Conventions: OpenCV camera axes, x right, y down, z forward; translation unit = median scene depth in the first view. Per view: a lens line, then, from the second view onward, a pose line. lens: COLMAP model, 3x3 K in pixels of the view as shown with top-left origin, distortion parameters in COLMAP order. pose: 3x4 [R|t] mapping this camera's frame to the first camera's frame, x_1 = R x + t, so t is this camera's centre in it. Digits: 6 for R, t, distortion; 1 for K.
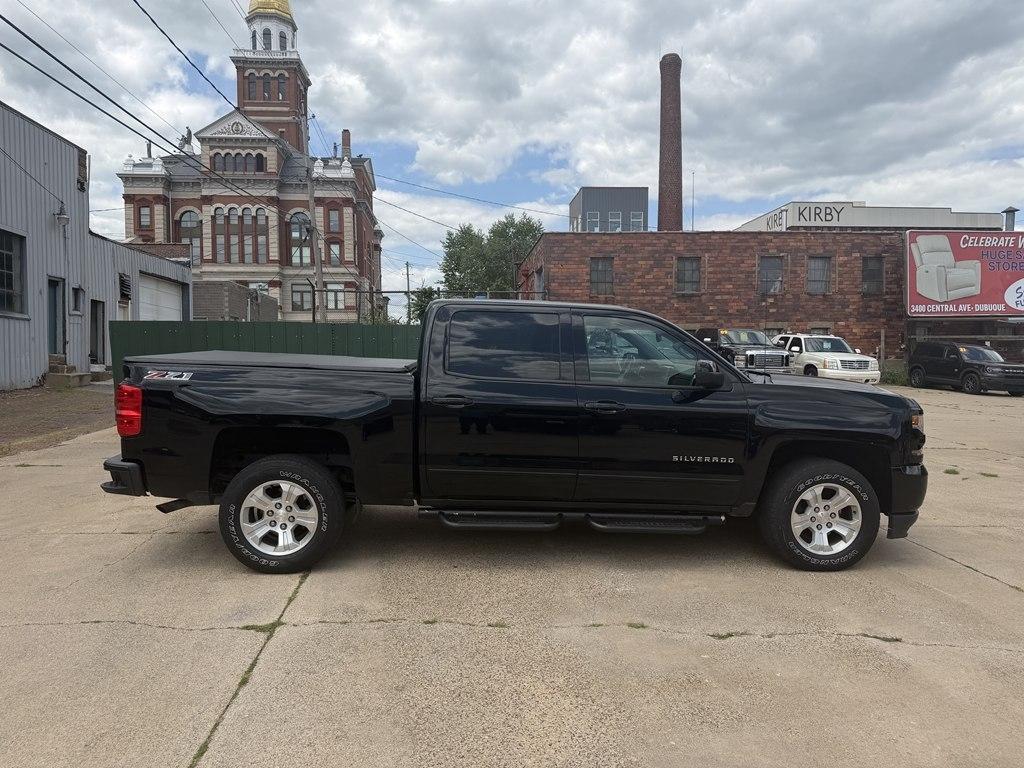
lens RADIAL K [[736.4, 0, 486.4], [0, 736.4, 380.1], [0, 0, 1]] dist [0.051655, -0.034562]
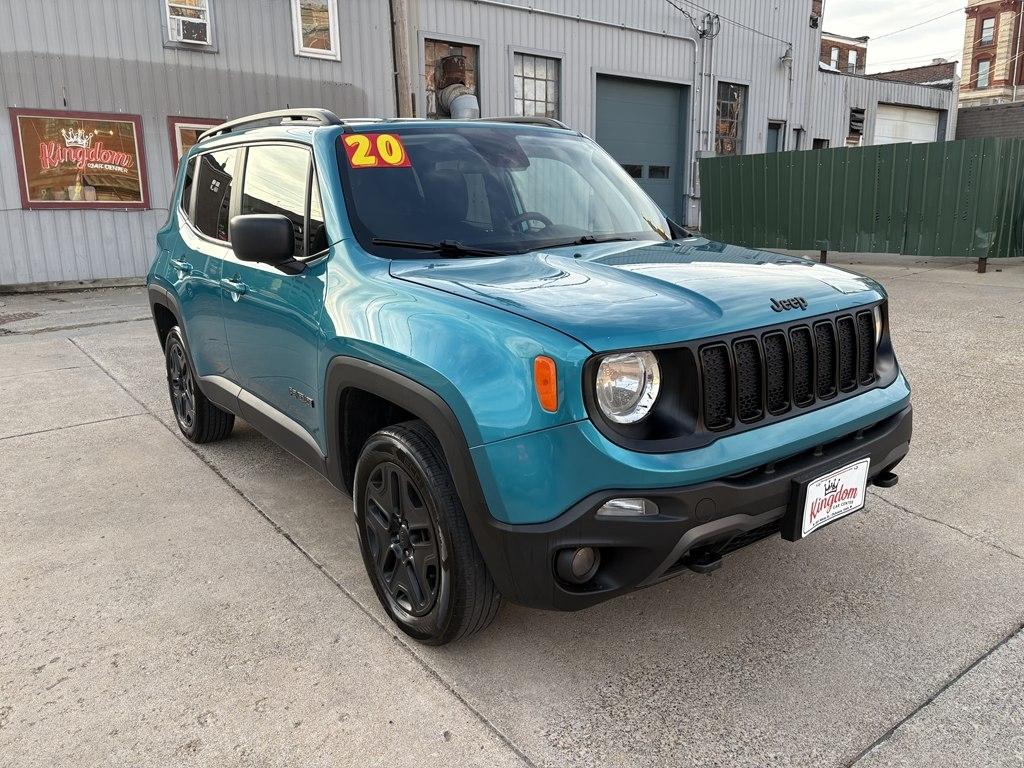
lens RADIAL K [[783.3, 0, 517.6], [0, 783.3, 383.0], [0, 0, 1]] dist [0.068544, -0.080341]
pose [[0.544080, 0.174817, -0.820619, 0.160196], [-0.012857, 0.979676, 0.200176, 0.007100], [0.838935, -0.098361, 0.535269, 0.026185]]
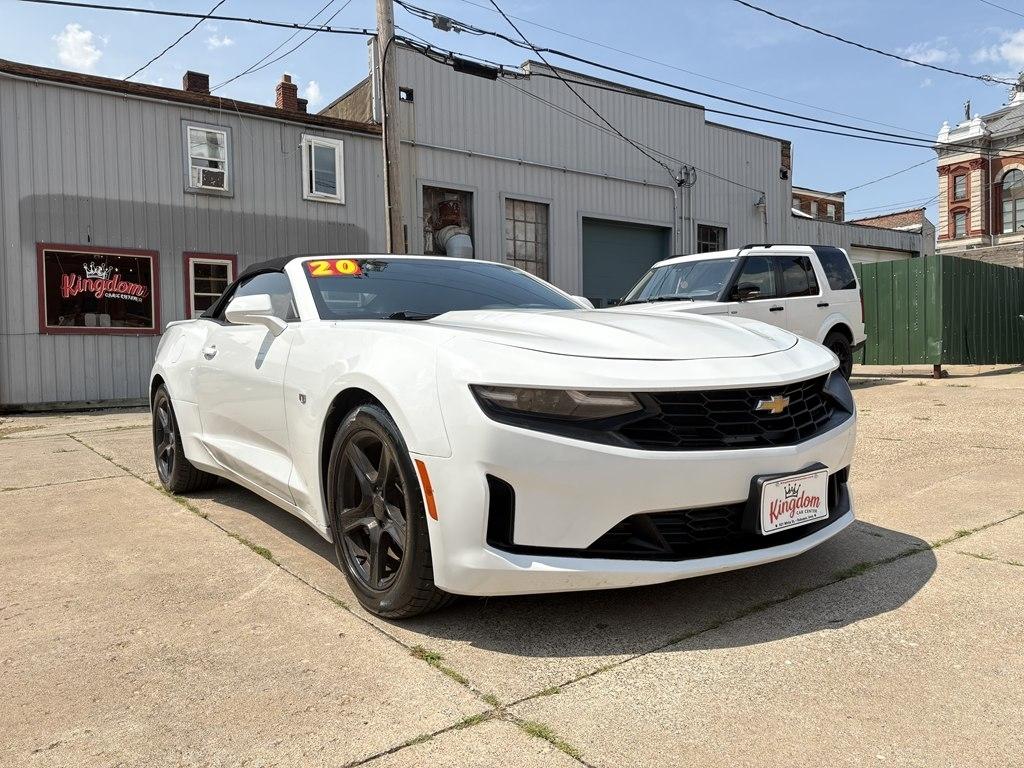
lens RADIAL K [[789.3, 0, 518.9], [0, 789.3, 382.7], [0, 0, 1]] dist [0.027957, -0.011626]
pose [[0.537298, 0.016071, -0.843239, 0.184086], [-0.006147, 0.999867, 0.015139, 0.025357], [0.843370, -0.002950, 0.537325, 0.027046]]
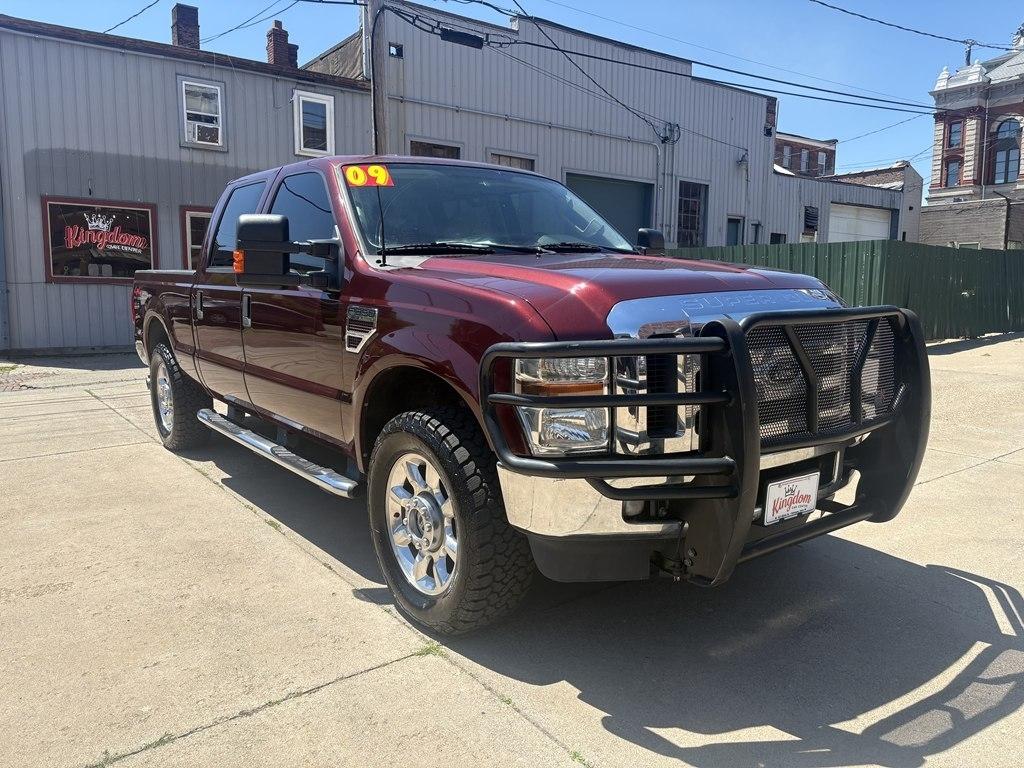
lens RADIAL K [[792.9, 0, 512.4], [0, 792.9, 382.9], [0, 0, 1]] dist [0.022967, -0.001486]
pose [[0.540772, 0.101242, -0.835055, 0.218860], [-0.032533, 0.994505, 0.099505, 0.007405], [0.840540, -0.026642, 0.541094, 0.013417]]
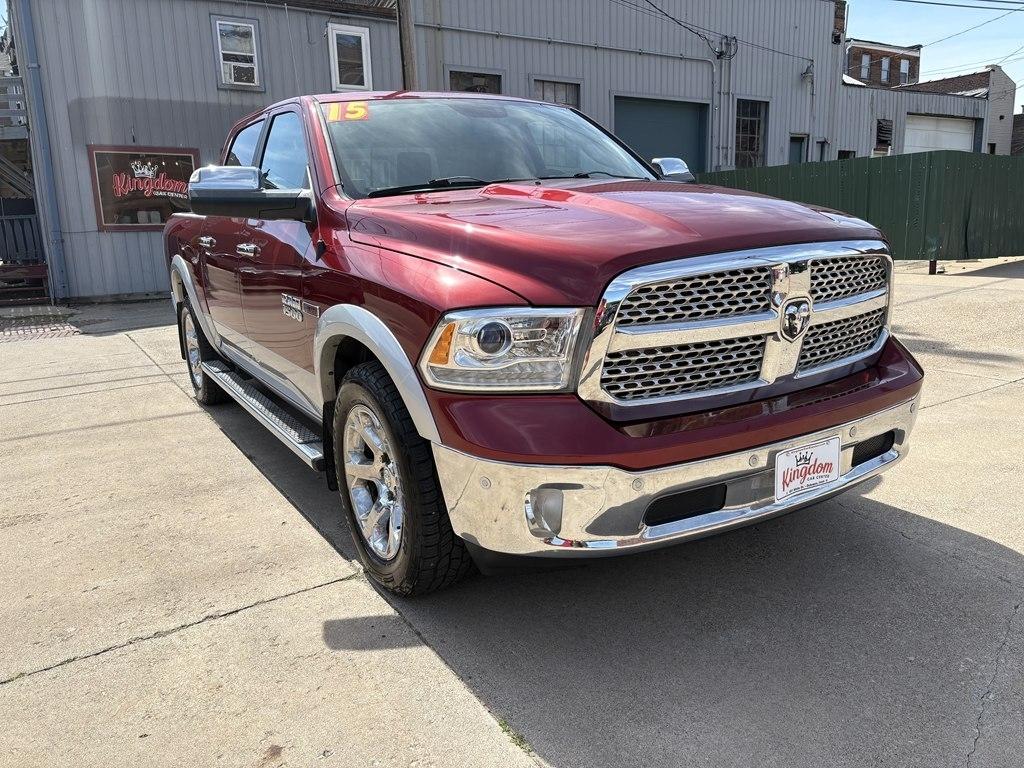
lens RADIAL K [[789.9, 0, 514.4], [0, 789.9, 387.2], [0, 0, 1]] dist [0.062431, -0.070421]
pose [[0.467605, 0.161593, -0.869041, 0.227426], [0.002963, 0.982856, 0.184351, 0.008936], [0.883932, -0.088779, 0.459110, 0.032740]]
